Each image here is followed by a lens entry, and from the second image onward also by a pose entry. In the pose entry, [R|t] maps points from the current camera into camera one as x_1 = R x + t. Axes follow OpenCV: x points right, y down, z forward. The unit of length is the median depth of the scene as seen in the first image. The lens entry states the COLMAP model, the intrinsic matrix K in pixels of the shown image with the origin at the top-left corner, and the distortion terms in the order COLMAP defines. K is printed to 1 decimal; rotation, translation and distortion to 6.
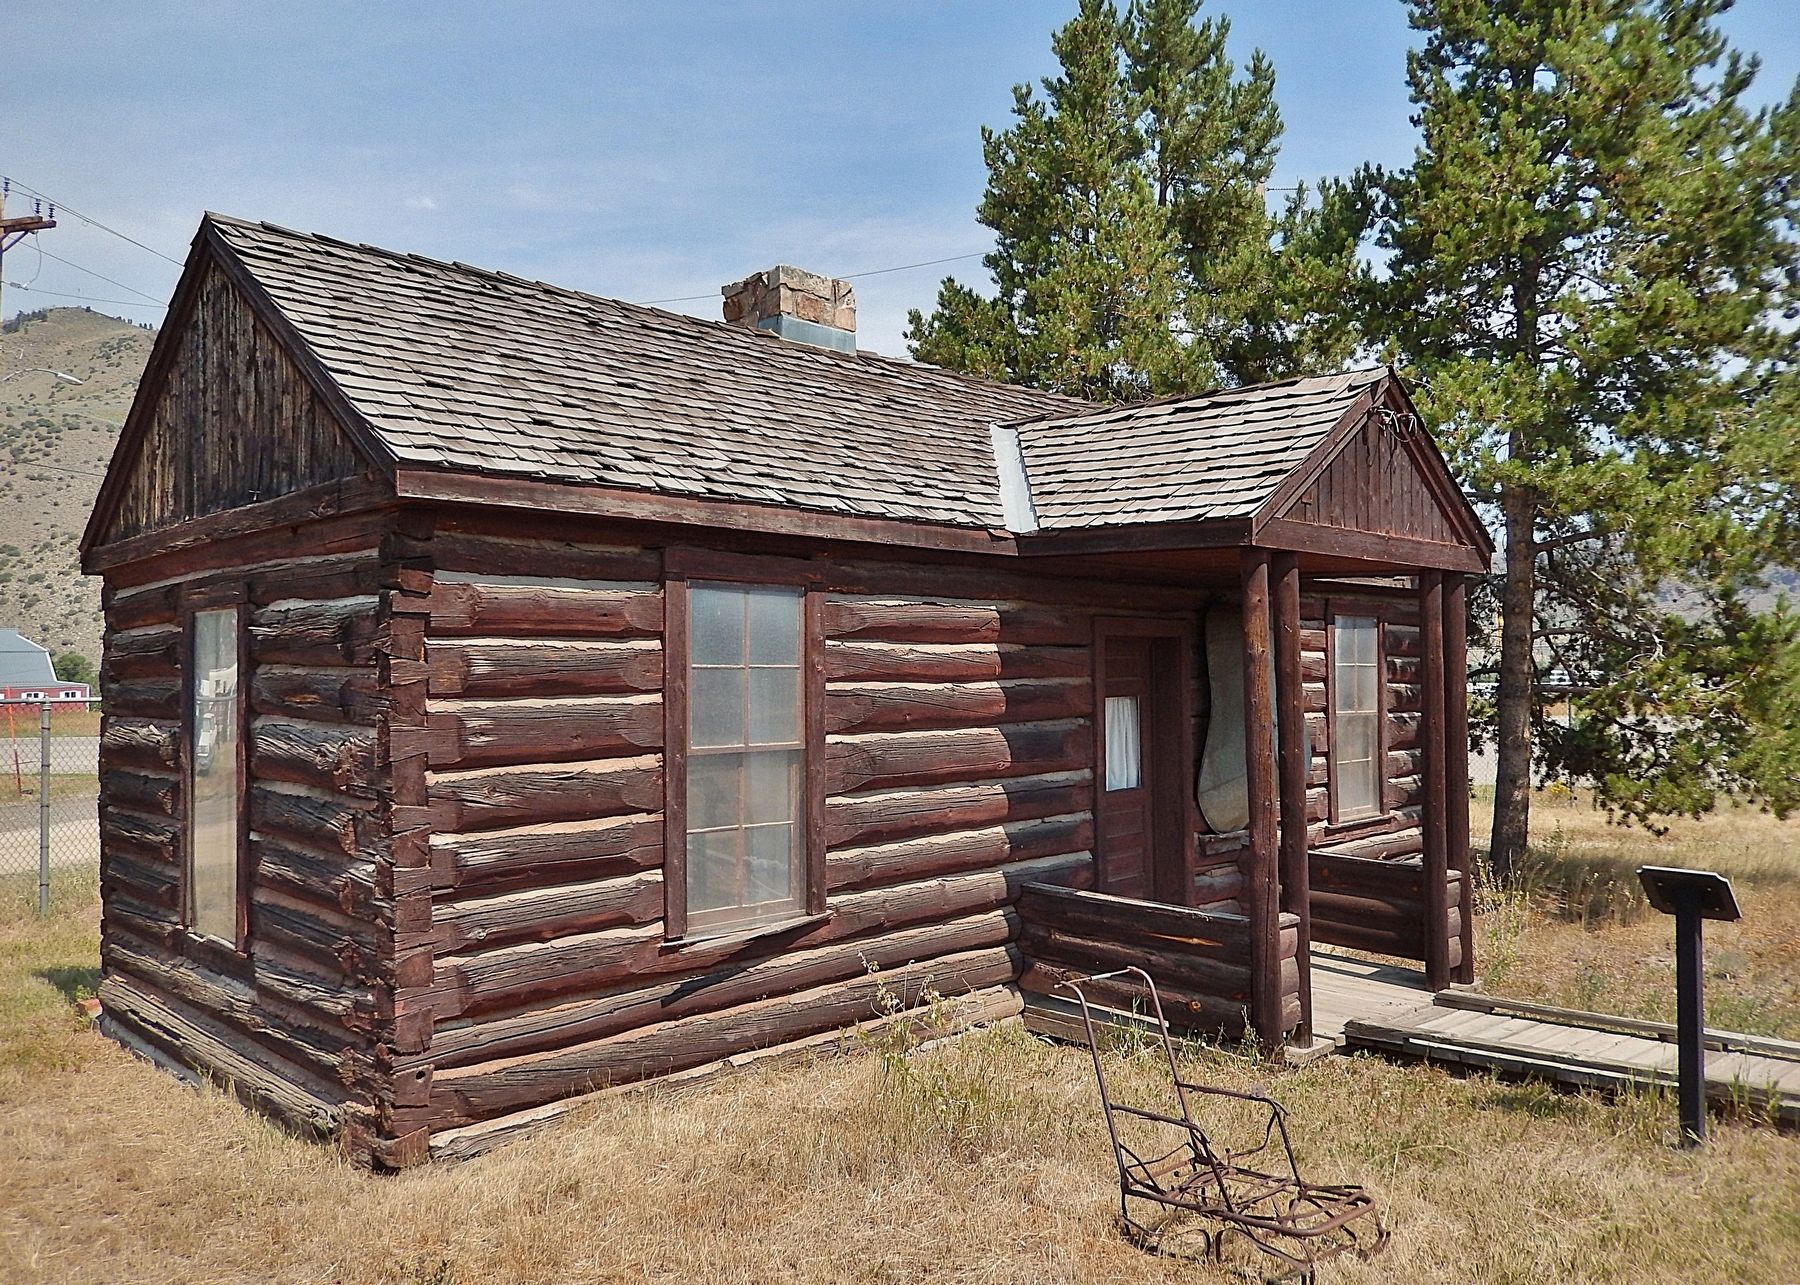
lens RADIAL K [[1363.6, 0, 899.8], [0, 1363.6, 651.4], [0, 0, 1]] dist [0.003769, 0.002027]
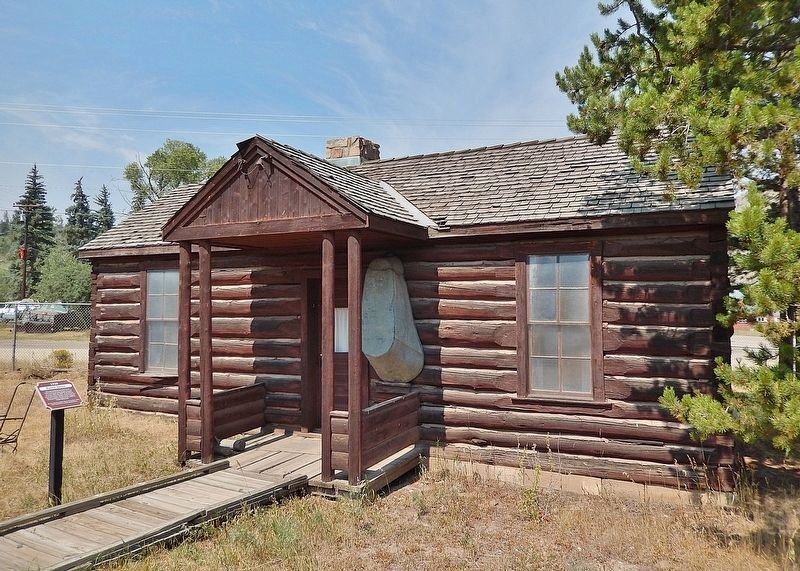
lens RADIAL K [[606.0, 0, 399.4], [0, 606.0, 282.0], [0, 0, 1]] dist [0.003769, 0.002027]
pose [[0.316910, -0.031014, -0.947949, 1.259073], [0.015901, 0.999498, -0.027384, 0.025384], [0.948322, -0.006395, 0.317244, 0.931582]]
